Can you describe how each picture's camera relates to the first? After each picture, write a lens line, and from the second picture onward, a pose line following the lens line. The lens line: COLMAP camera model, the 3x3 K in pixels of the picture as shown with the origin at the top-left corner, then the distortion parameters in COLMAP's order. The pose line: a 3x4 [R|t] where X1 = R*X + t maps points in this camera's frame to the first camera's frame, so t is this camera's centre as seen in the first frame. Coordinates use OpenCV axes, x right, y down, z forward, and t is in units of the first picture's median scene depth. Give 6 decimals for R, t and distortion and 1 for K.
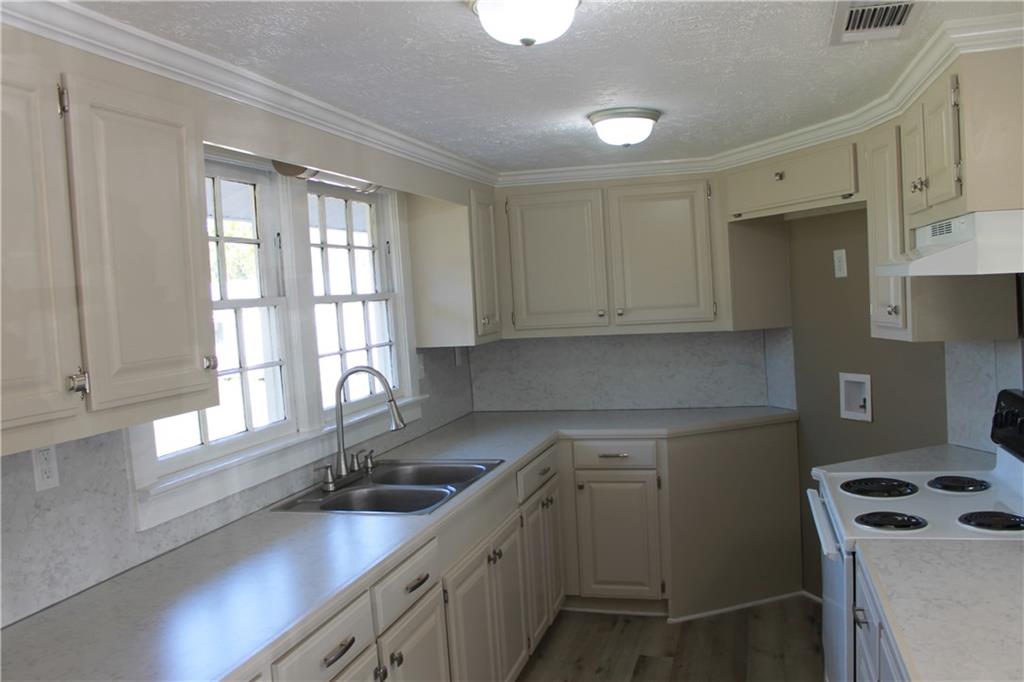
lens RADIAL K [[852.2, 0, 514.3], [0, 852.2, 344.8], [0, 0, 1]] dist [-0.161297, 0.132360]
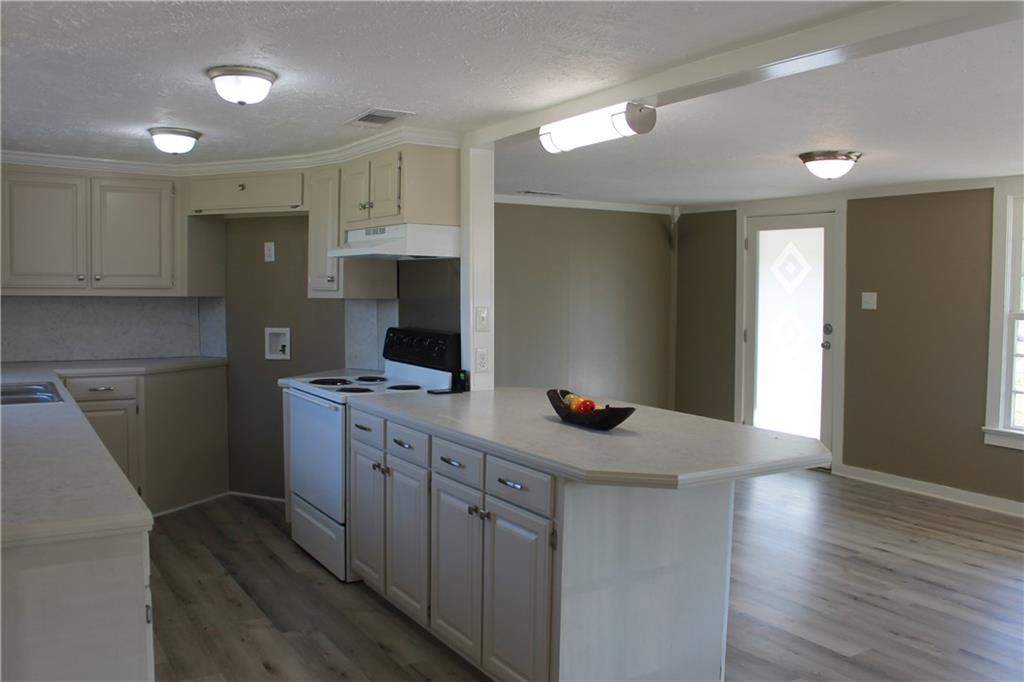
lens RADIAL K [[852.2, 0, 505.0], [0, 852.2, 337.3], [0, 0, 1]] dist [-0.161297, 0.132360]
pose [[0.667870, 0.023973, 0.743892, -0.436195], [-0.005660, 0.999616, -0.027132, 0.091640], [-0.744256, 0.013911, 0.667749, -0.294054]]
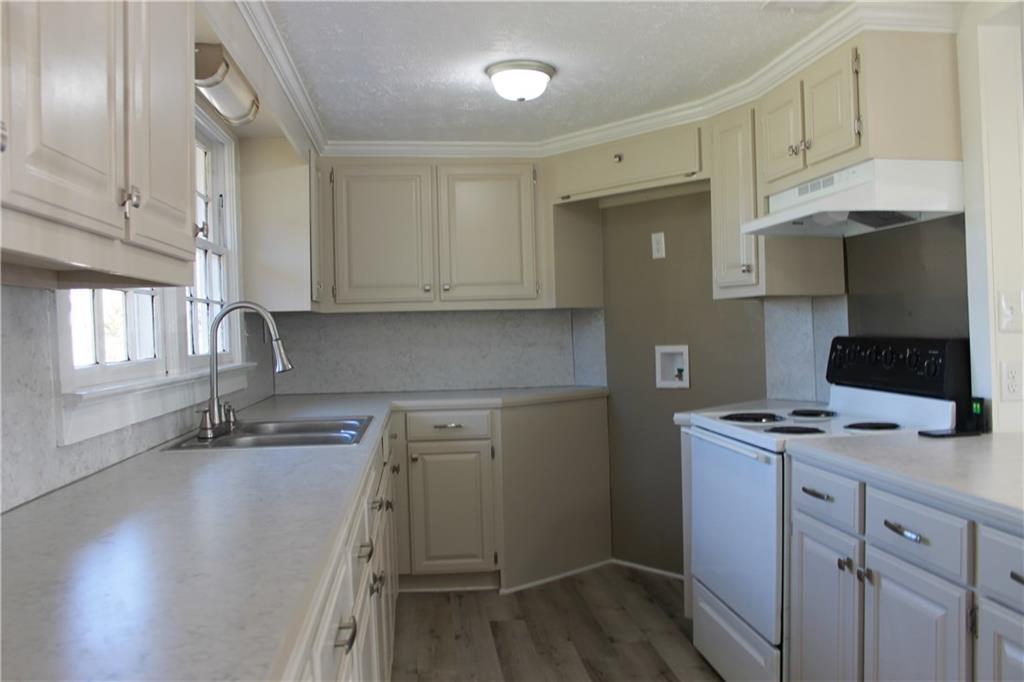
lens RADIAL K [[852.2, 0, 509.3], [0, 852.2, 340.3], [0, 0, 1]] dist [-0.161297, 0.132360]
pose [[0.925877, 0.029918, 0.376638, -0.214868], [-0.005517, 0.997824, -0.065701, 0.104839], [-0.377784, 0.058753, 0.924028, 0.050394]]
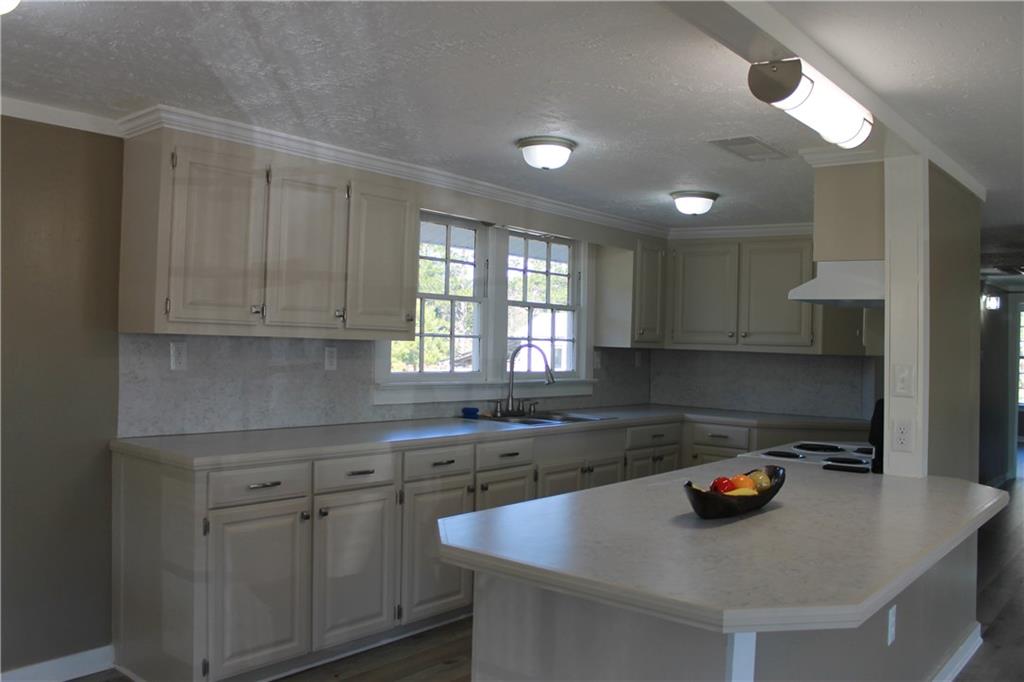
lens RADIAL K [[852.2, 0, 517.8], [0, 852.2, 343.9], [0, 0, 1]] dist [-0.161297, 0.132360]
pose [[0.913641, 0.085779, -0.397369, 0.383749], [-0.107349, 0.993696, -0.032311, 0.067797], [0.392092, 0.072178, 0.917090, -0.427173]]
